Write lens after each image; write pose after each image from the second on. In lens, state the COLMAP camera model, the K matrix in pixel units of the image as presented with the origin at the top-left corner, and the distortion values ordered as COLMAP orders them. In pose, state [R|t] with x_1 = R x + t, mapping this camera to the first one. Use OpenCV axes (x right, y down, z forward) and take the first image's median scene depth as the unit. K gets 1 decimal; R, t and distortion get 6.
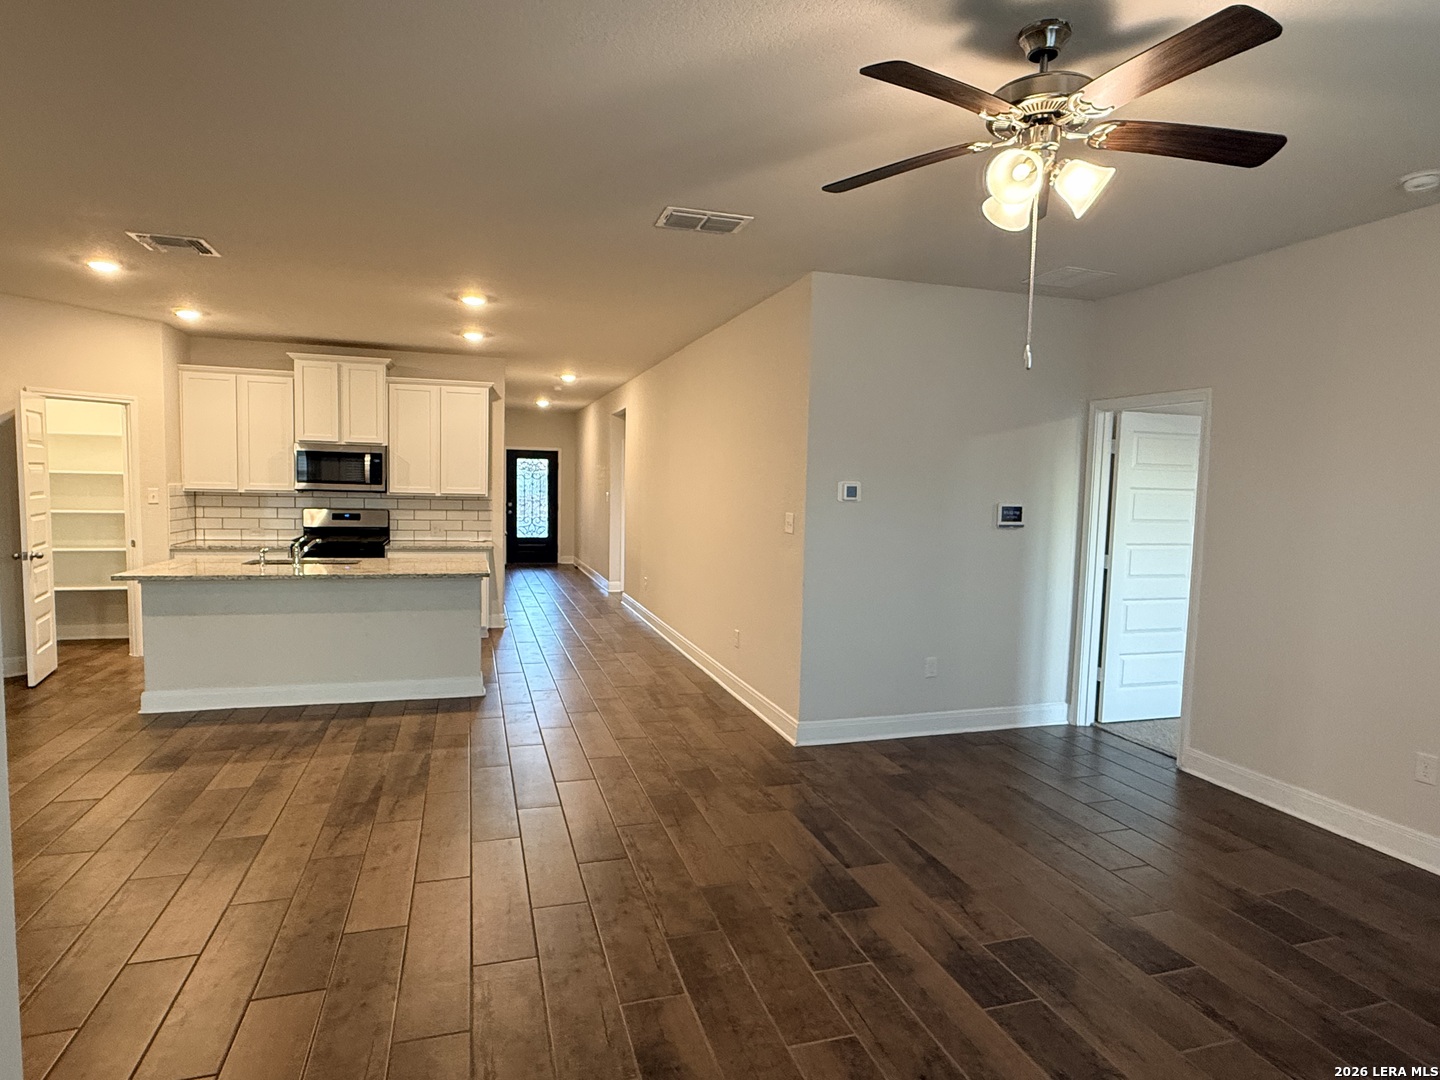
lens RADIAL K [[807.3, 0, 718.4], [0, 807.3, 534.8], [0, 0, 1]] dist [0.002197, 0.000737]
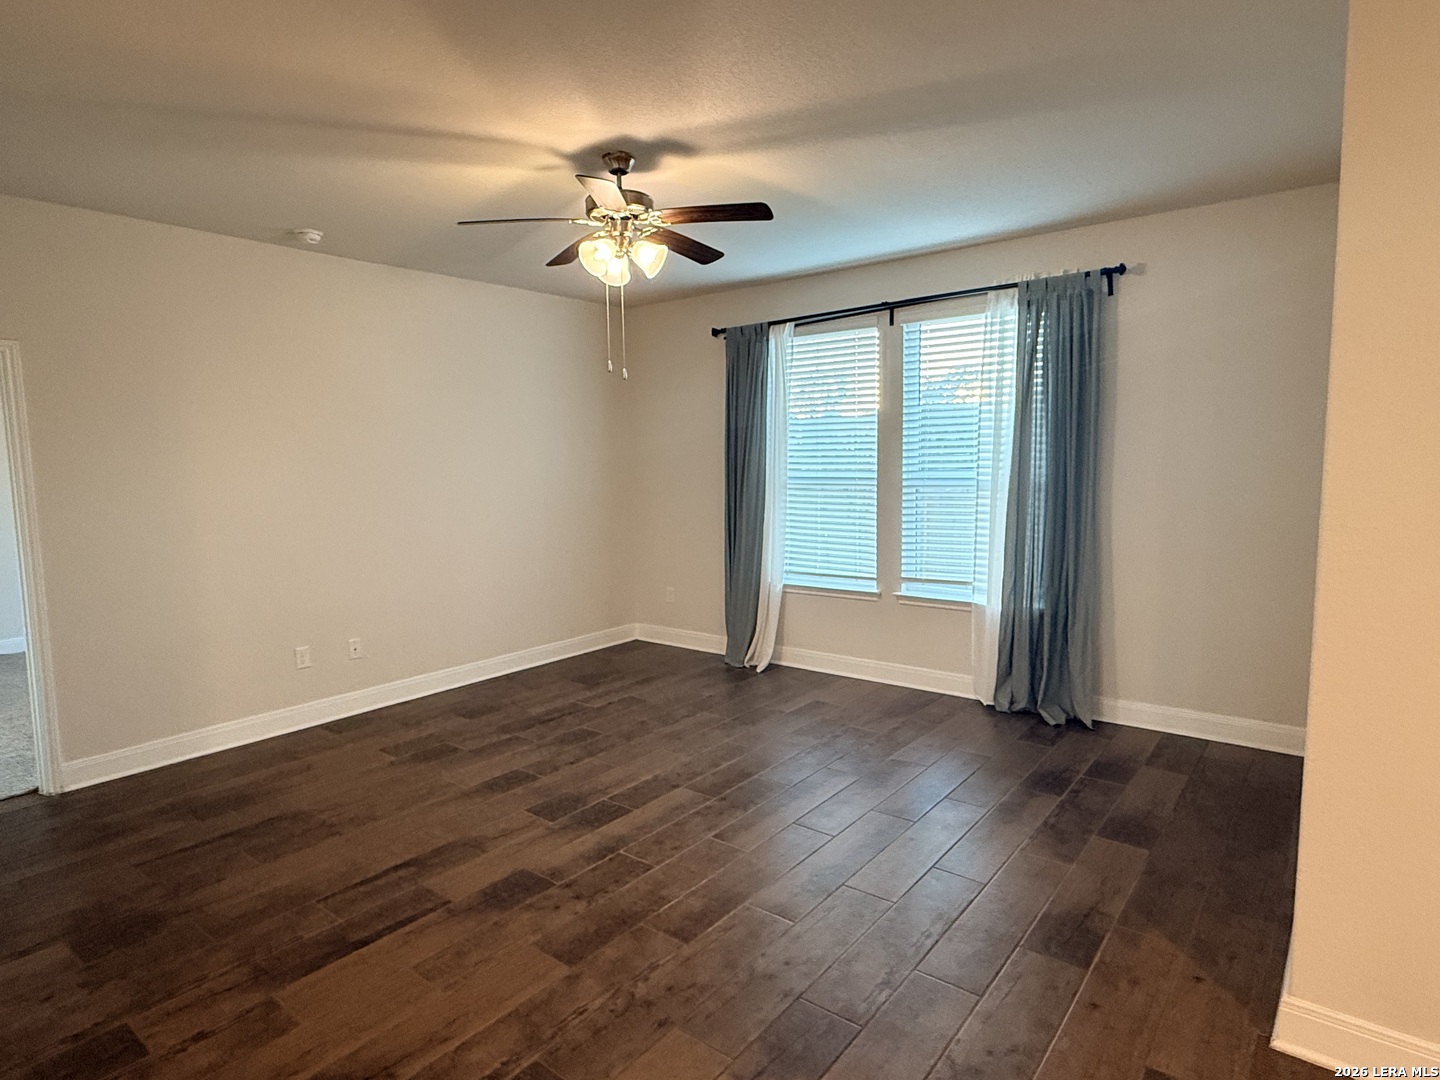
lens RADIAL K [[807.3, 0, 714.5], [0, 807.3, 533.7], [0, 0, 1]] dist [0.002197, 0.000737]
pose [[-0.562198, -0.090090, 0.822081, -0.342757], [0.055210, 0.987743, 0.146002, -0.045589], [-0.825158, 0.127469, -0.550333, 0.603065]]
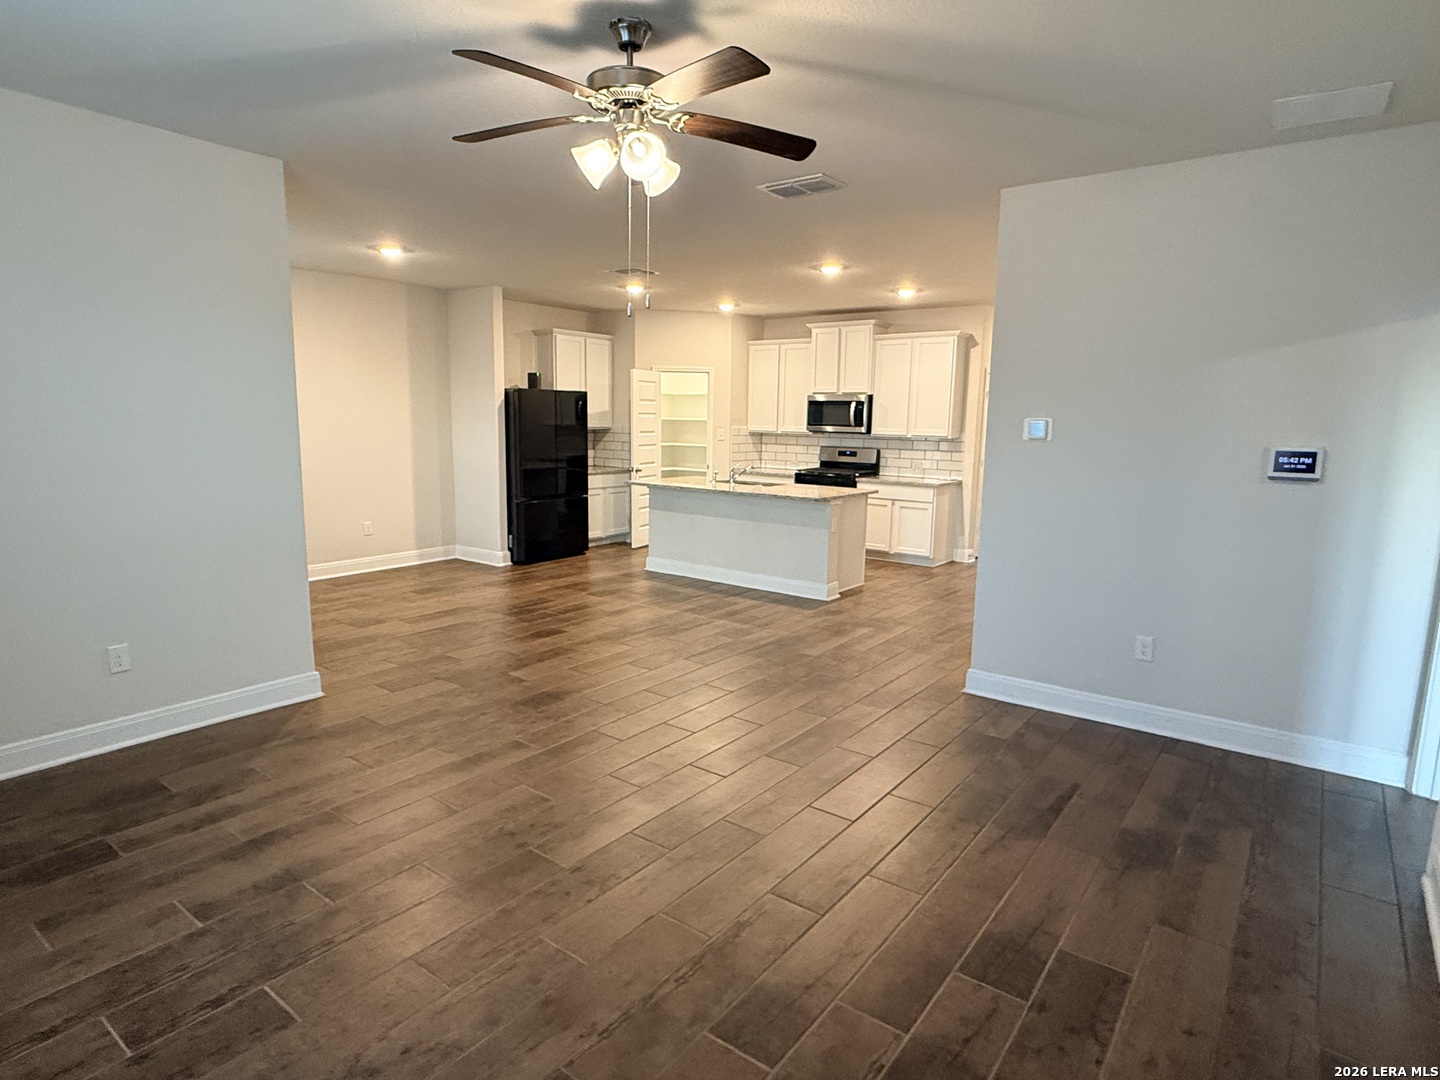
lens RADIAL K [[807.3, 0, 726.6], [0, 807.3, 548.6], [0, 0, 1]] dist [0.002197, 0.000737]
pose [[0.589070, 0.117139, -0.799547, 0.512386], [-0.054257, 0.992938, 0.105498, 0.001456], [0.806258, -0.018765, 0.591266, 0.143234]]
